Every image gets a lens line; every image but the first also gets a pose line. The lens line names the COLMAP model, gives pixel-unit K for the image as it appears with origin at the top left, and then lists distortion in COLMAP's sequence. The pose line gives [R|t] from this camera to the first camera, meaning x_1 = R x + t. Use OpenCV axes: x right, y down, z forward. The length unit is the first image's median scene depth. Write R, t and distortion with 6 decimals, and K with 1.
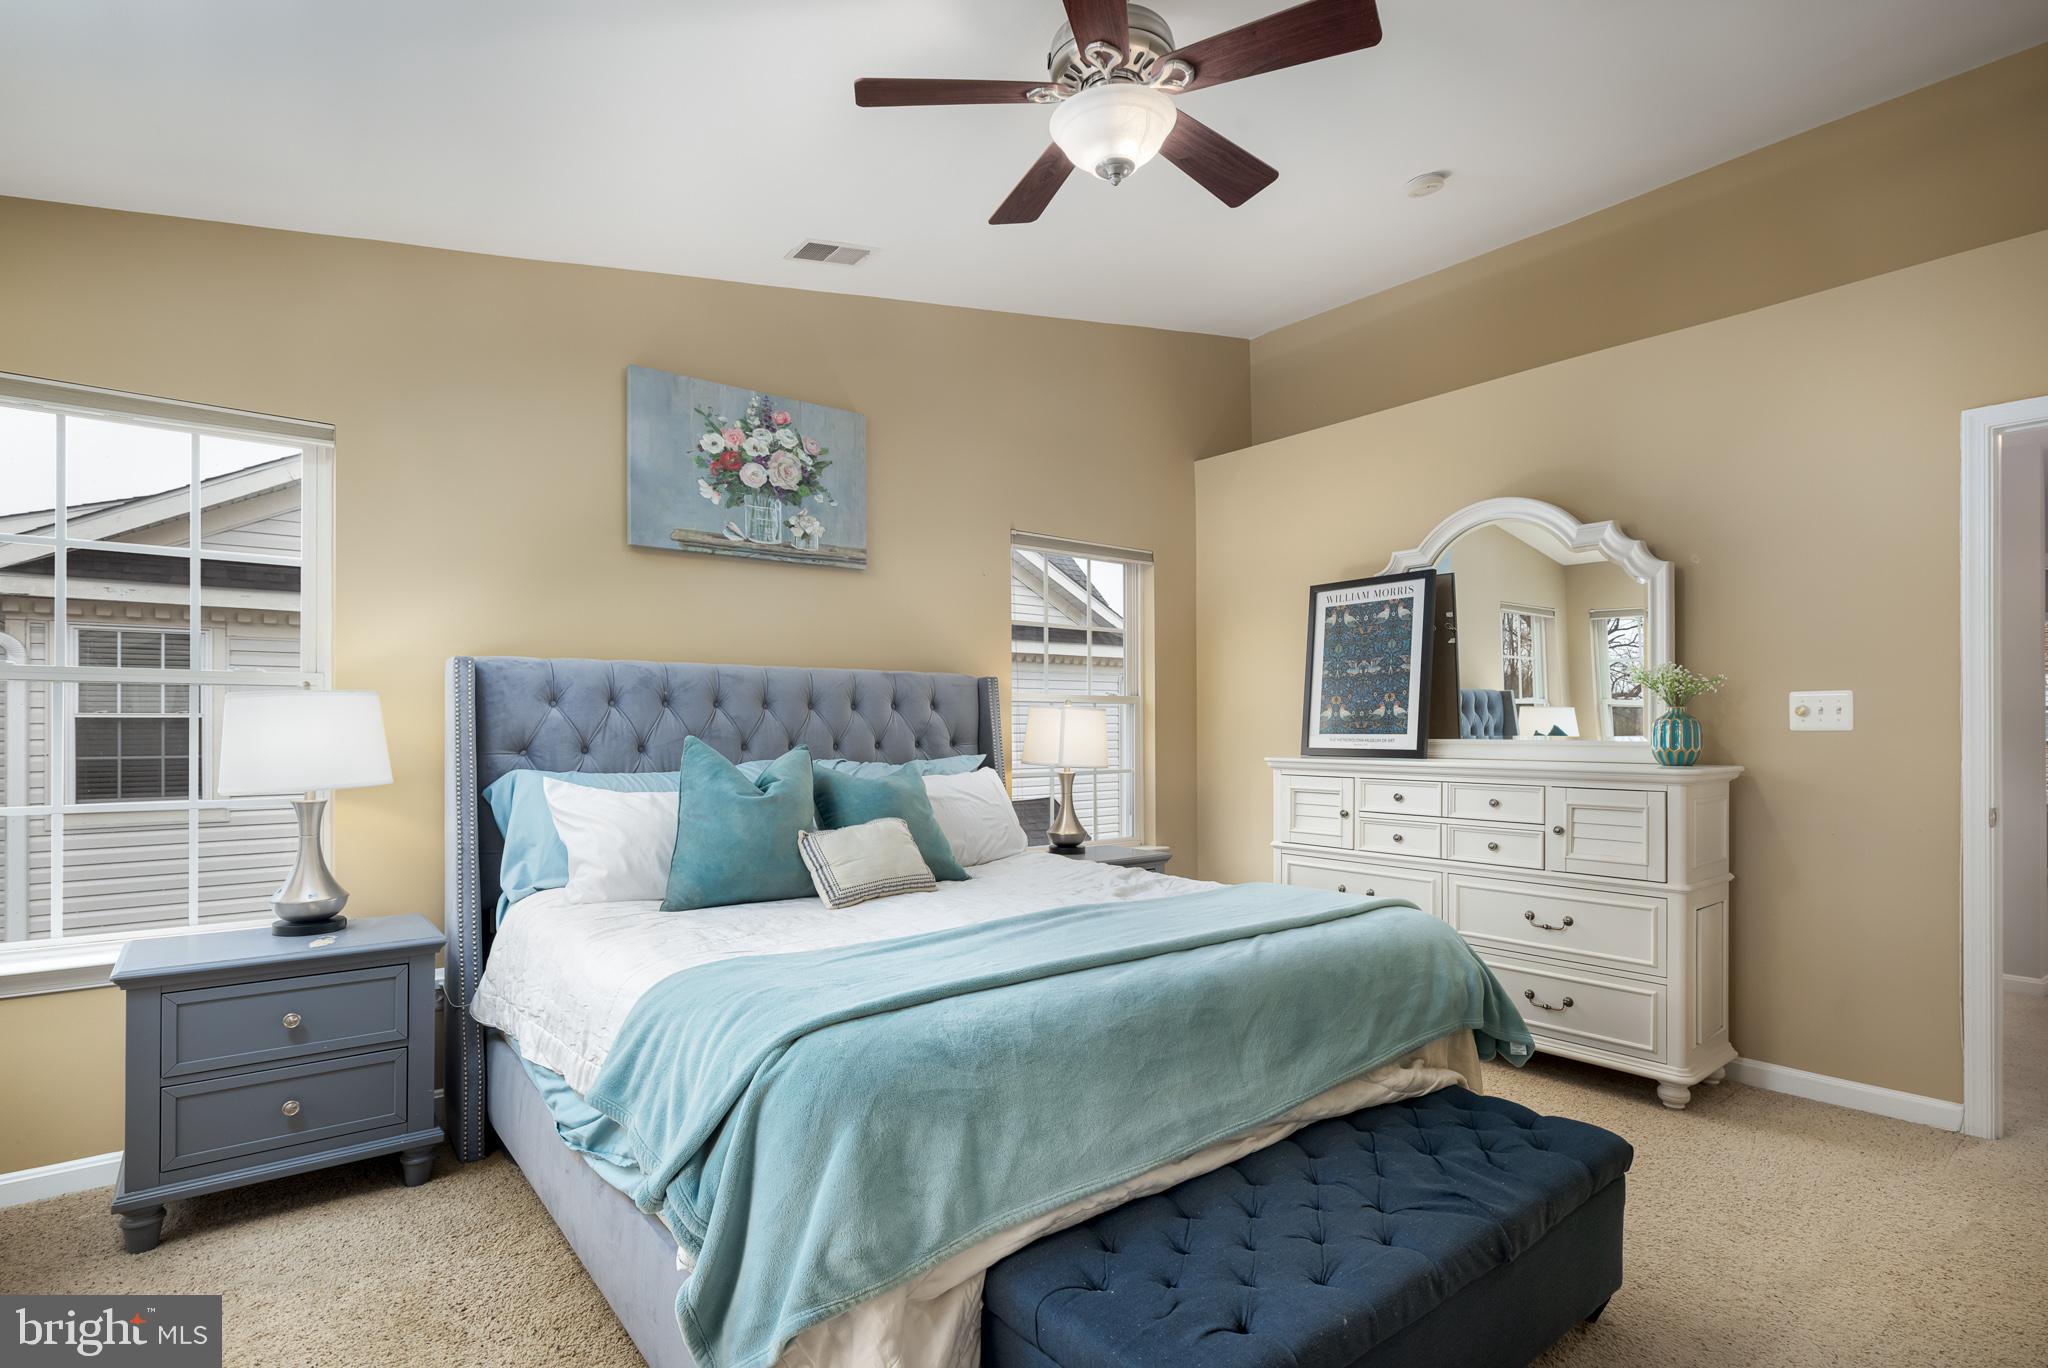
lens RADIAL K [[1013.5, 0, 996.1], [0, 1013.5, 728.5], [0, 0, 1]] dist [-0.005132, -0.000416]
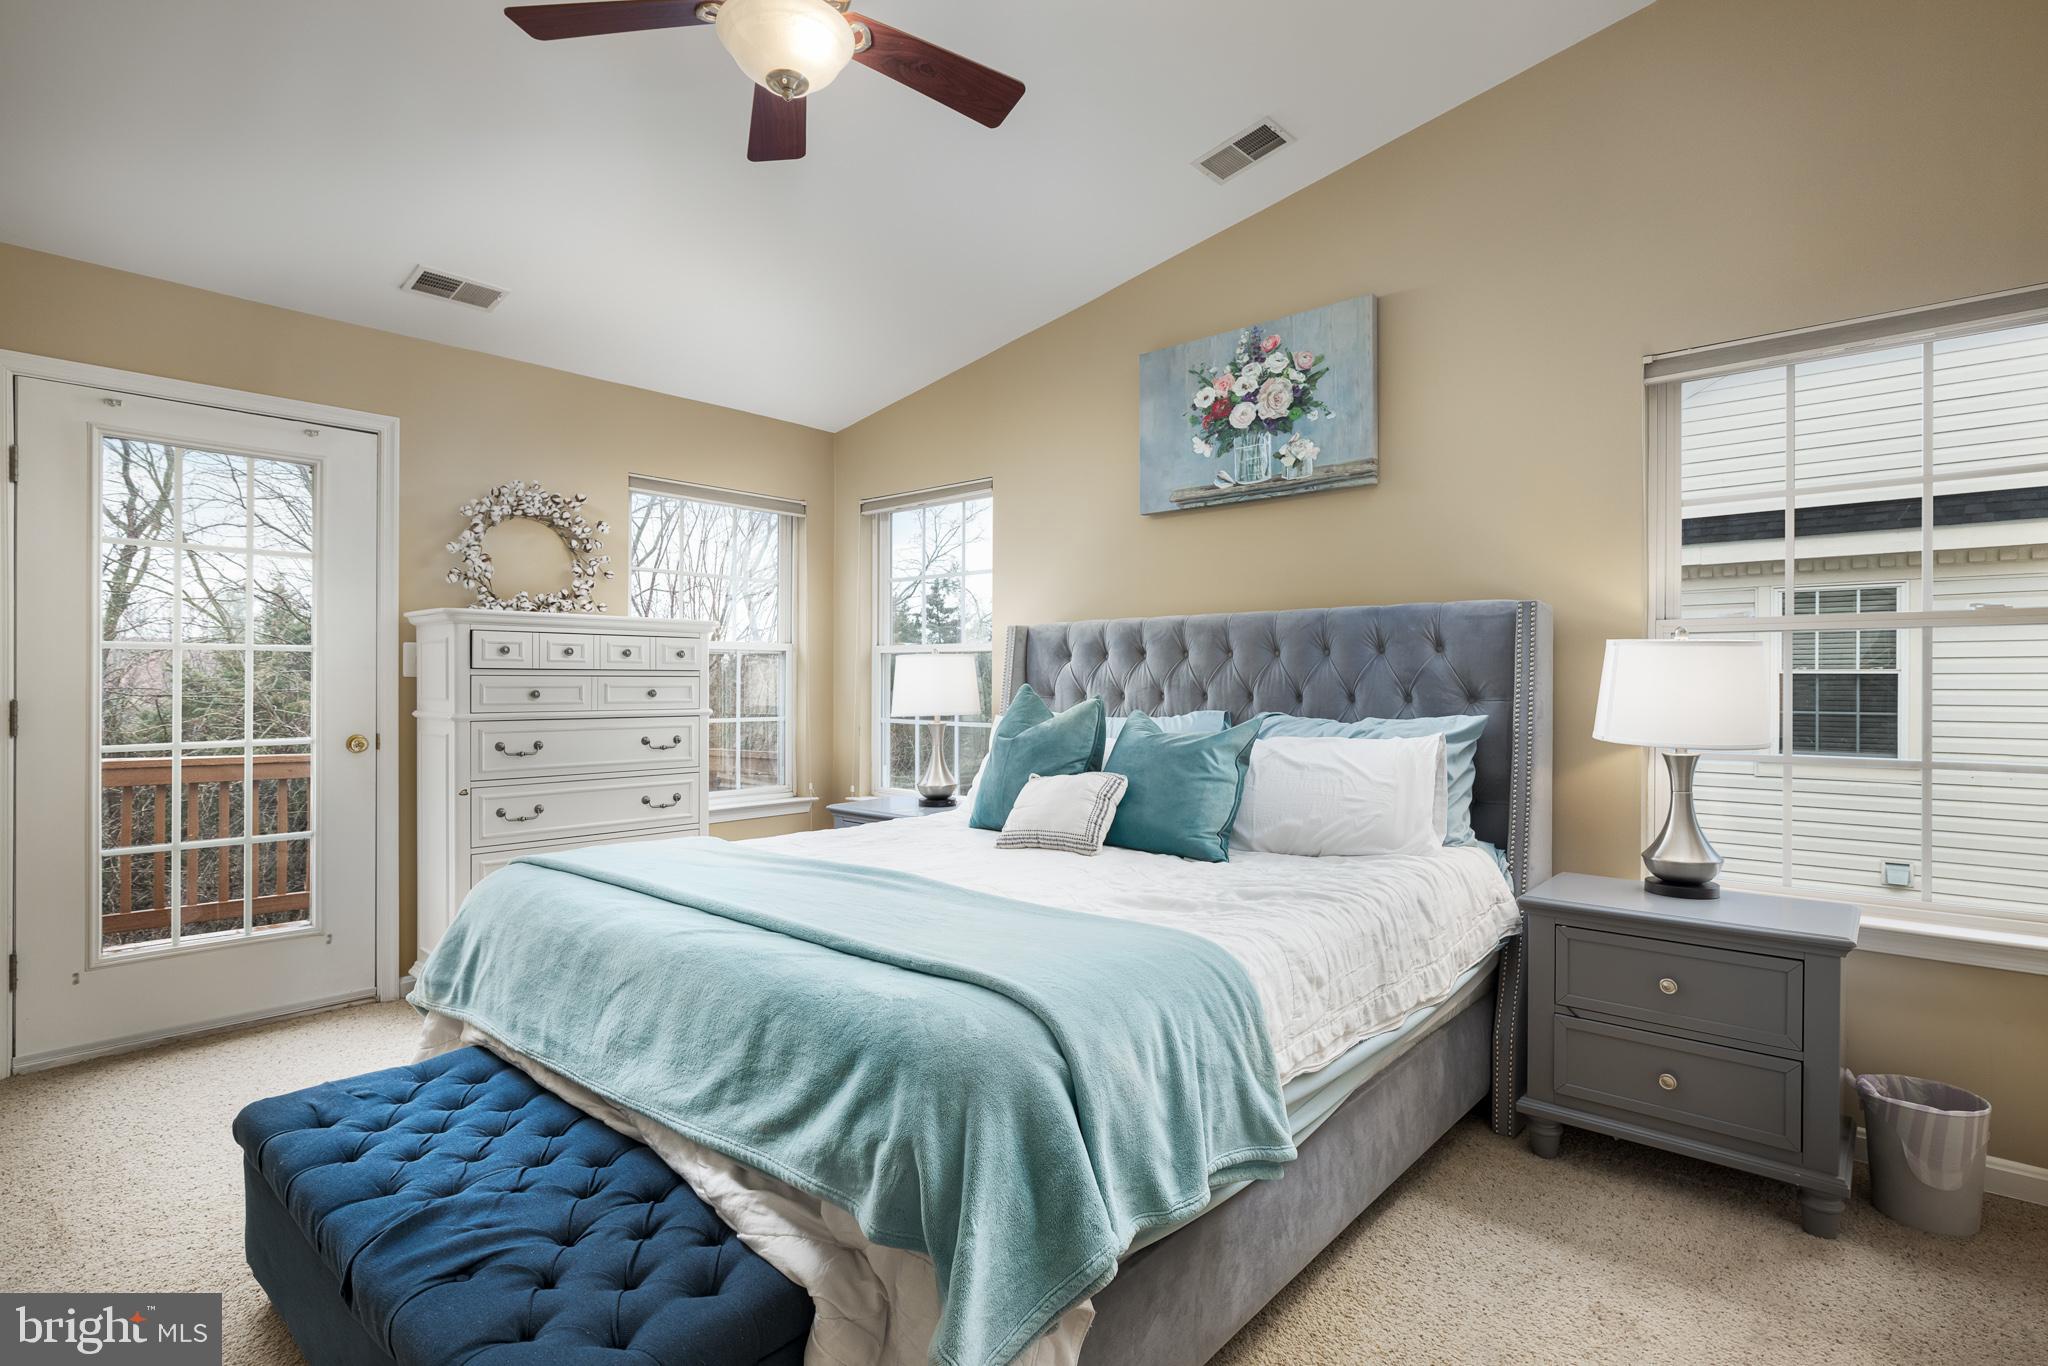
lens RADIAL K [[1013.5, 0, 1011.6], [0, 1013.5, 684.2], [0, 0, 1]] dist [-0.005132, -0.000416]
pose [[0.175364, 0.002489, -0.984501, 0.664300], [-0.002654, 0.999994, 0.002056, 0.004344], [0.984500, 0.002252, 0.175369, 0.608817]]
